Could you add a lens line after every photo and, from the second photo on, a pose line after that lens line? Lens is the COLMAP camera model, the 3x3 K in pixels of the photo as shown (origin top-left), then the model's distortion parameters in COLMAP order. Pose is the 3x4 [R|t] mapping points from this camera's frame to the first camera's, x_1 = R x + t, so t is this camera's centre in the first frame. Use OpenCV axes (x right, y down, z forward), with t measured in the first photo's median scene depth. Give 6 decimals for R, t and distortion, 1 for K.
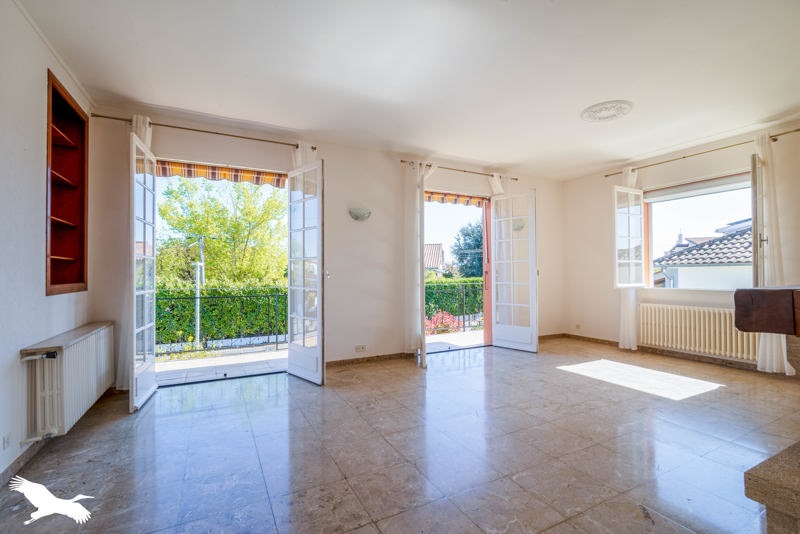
lens RADIAL K [[366.4, 0, 401.3], [0, 366.4, 270.4], [0, 0, 1]] dist [-0.002725, 0.000417]
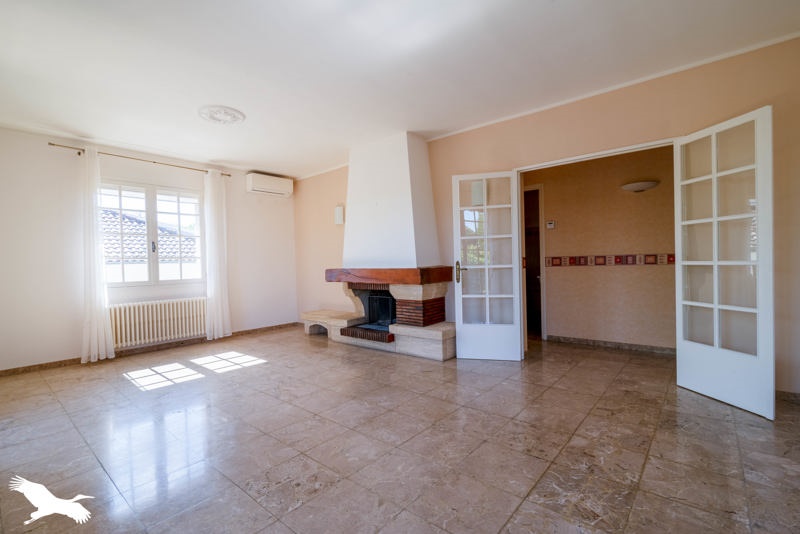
lens RADIAL K [[366.4, 0, 401.5], [0, 366.4, 268.8], [0, 0, 1]] dist [-0.002725, 0.000417]
pose [[-0.383493, 0.000646, 0.923544, -1.021271], [0.023377, 0.999686, 0.009008, 0.023434], [-0.923248, 0.025044, -0.383387, 1.550694]]
